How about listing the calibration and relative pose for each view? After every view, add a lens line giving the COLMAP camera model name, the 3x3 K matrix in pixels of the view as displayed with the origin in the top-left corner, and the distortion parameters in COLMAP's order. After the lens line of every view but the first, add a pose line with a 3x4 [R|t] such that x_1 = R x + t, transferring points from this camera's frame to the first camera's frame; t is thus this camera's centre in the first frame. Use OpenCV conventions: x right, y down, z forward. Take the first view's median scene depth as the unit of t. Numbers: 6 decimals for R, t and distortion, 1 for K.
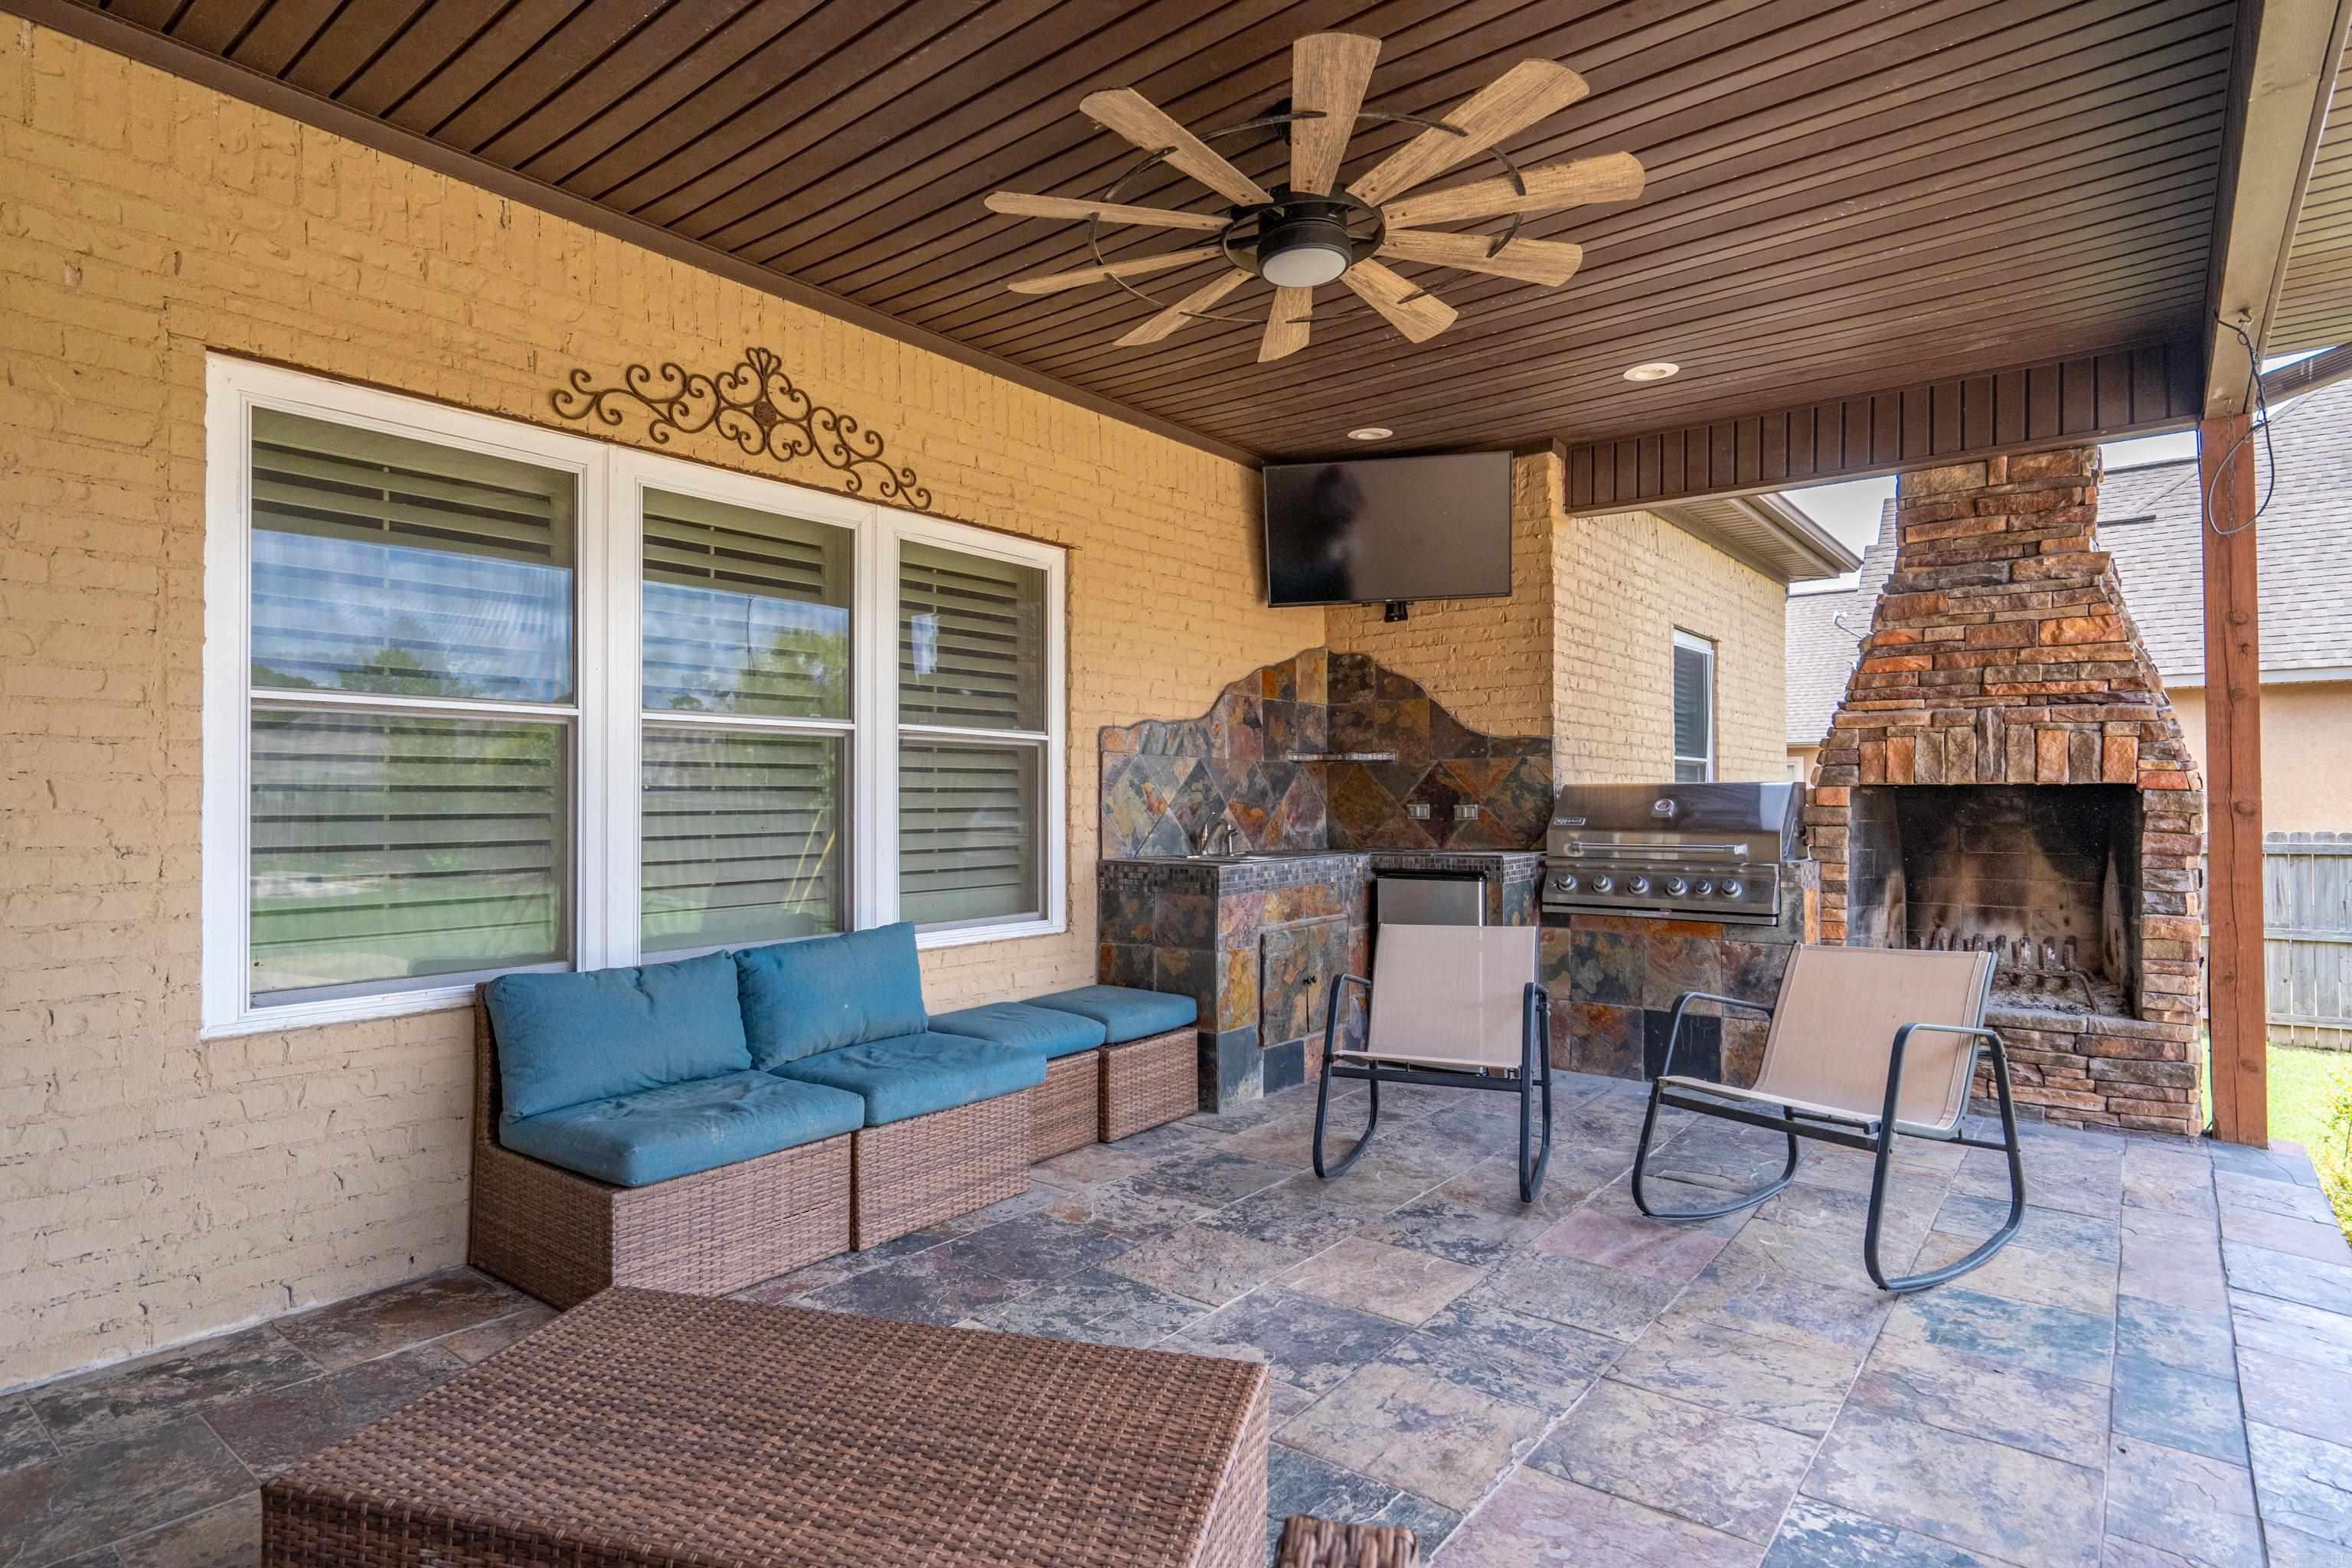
lens RADIAL K [[1230.5, 0, 1166.2], [0, 1230.5, 796.7], [0, 0, 1]] dist [0.001664, -0.000396]
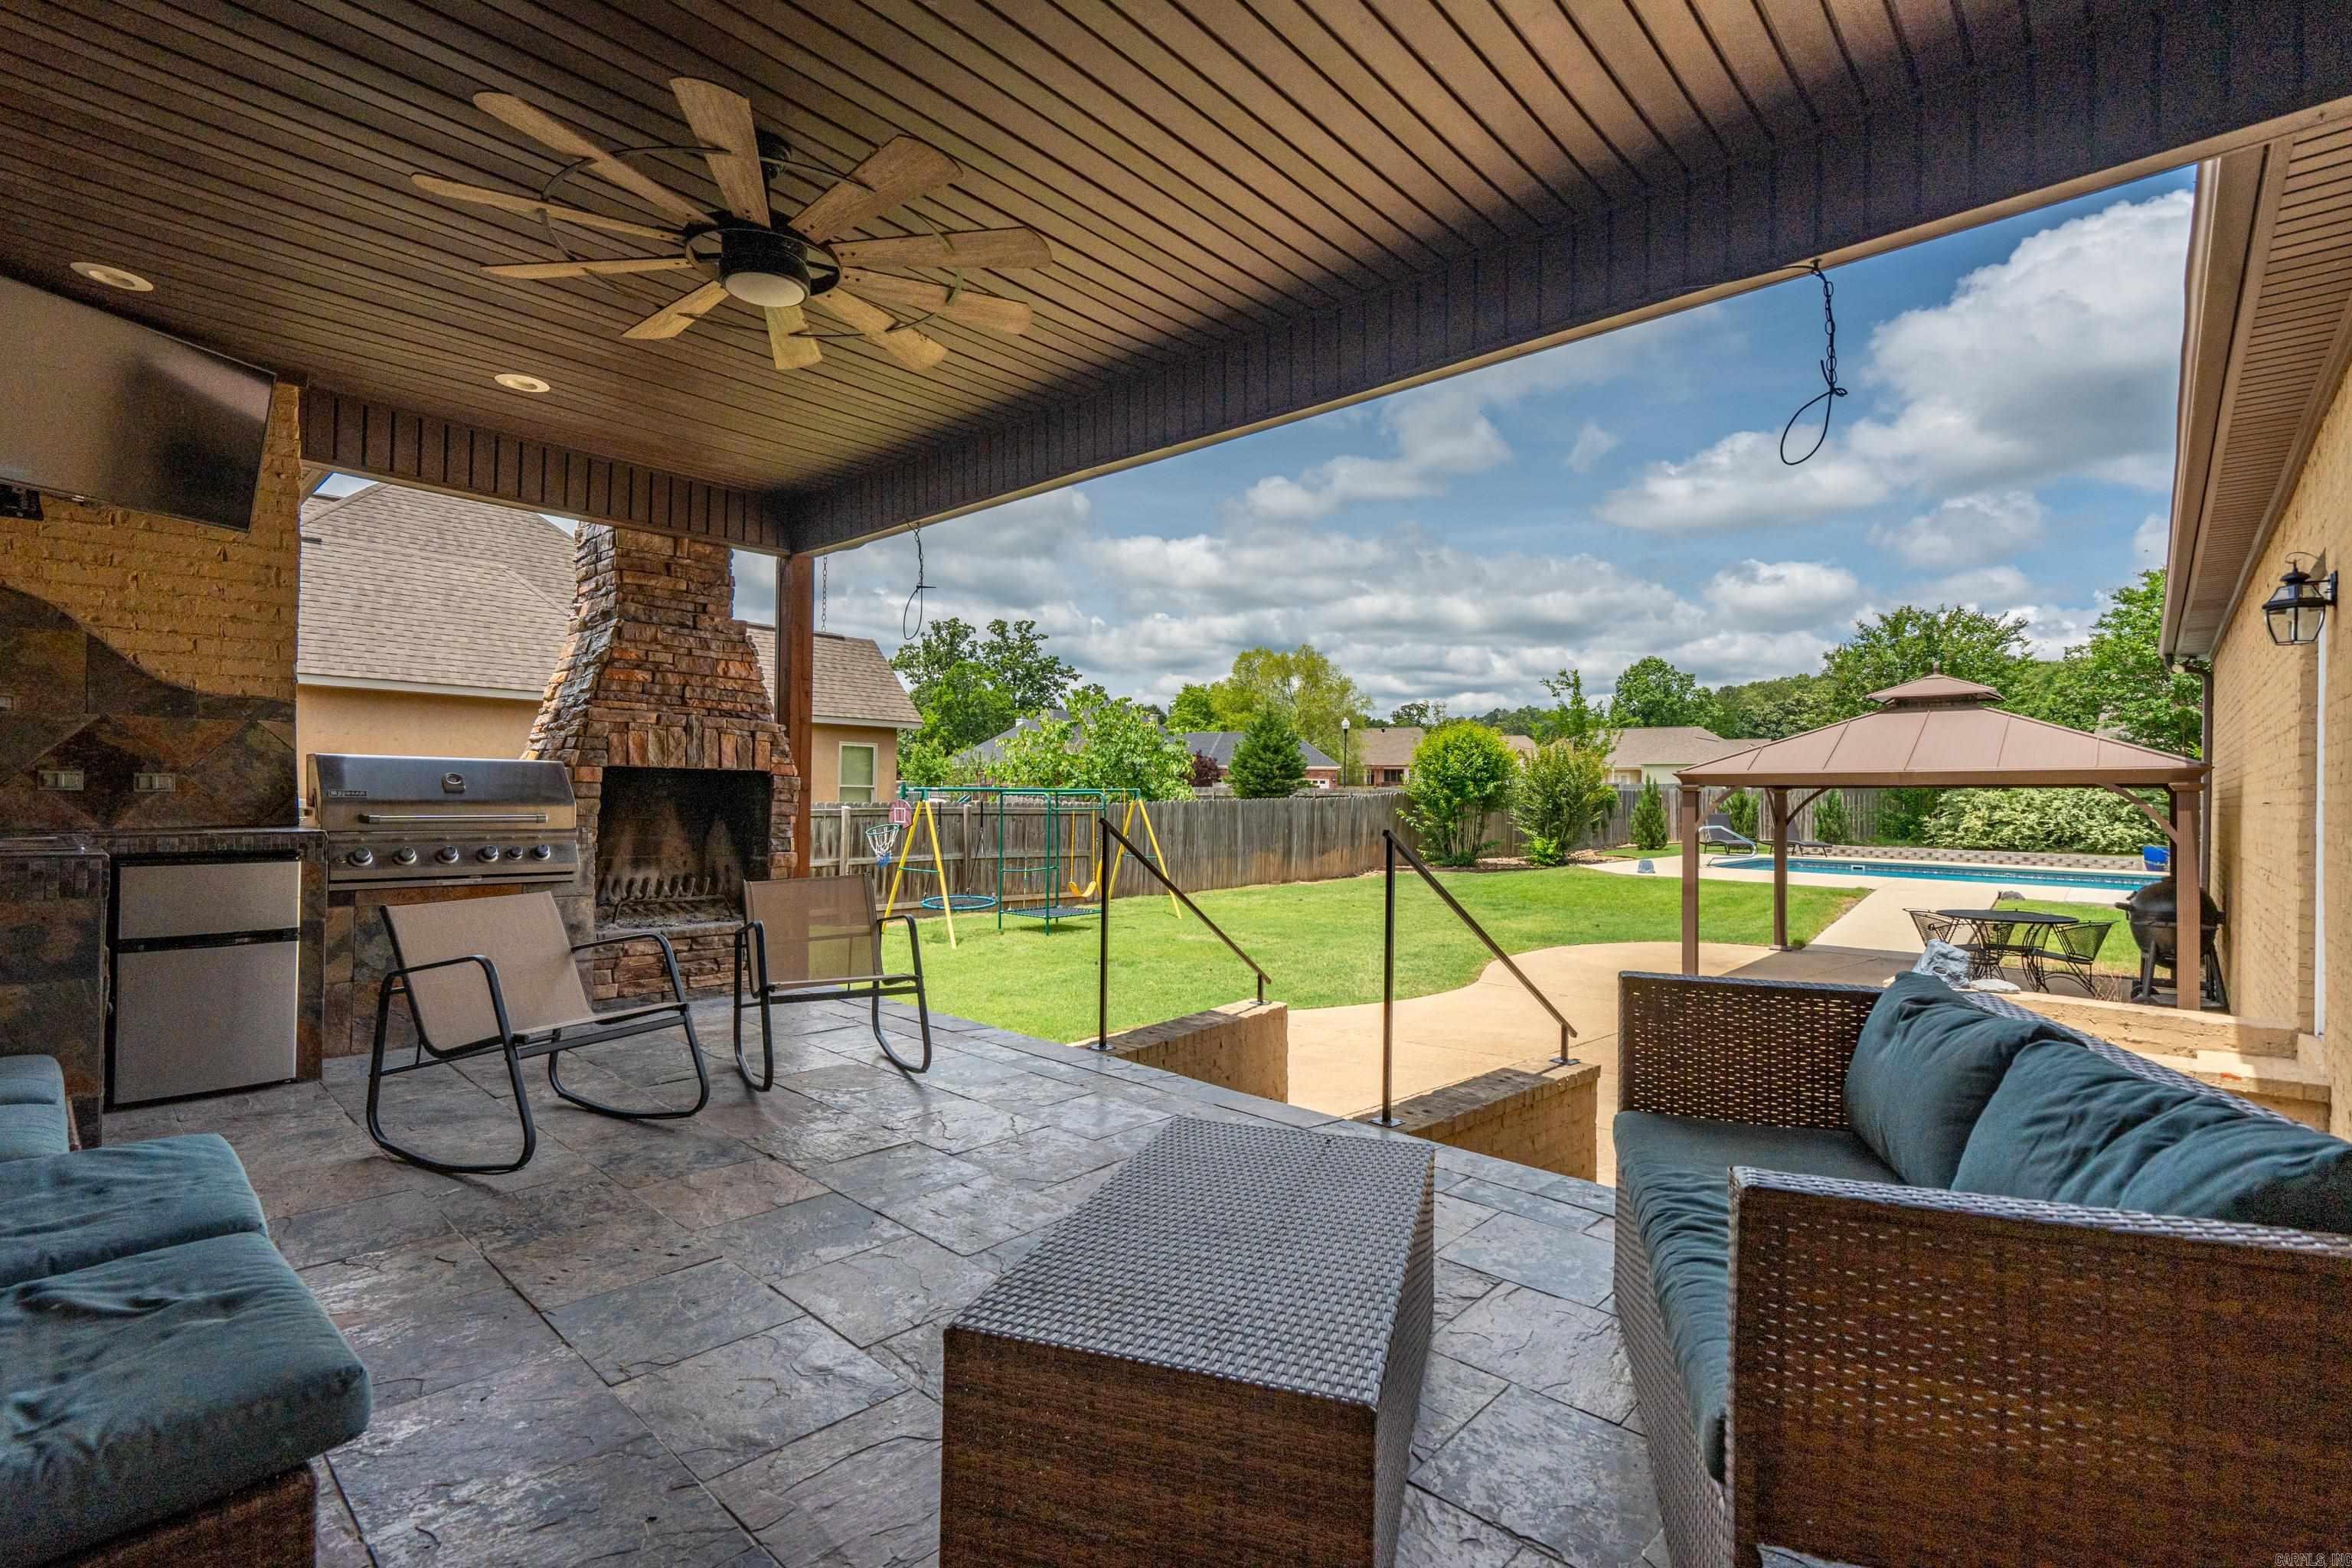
lens RADIAL K [[1071.5, 0, 1170.3], [0, 1071.5, 794.6], [0, 0, 1]] dist [0.000911, 0.000671]
pose [[0.061126, 0.004667, 0.998119, -0.514944], [-0.018388, 0.999825, -0.003549, 0.013547], [-0.997961, -0.018136, 0.061201, 0.354341]]
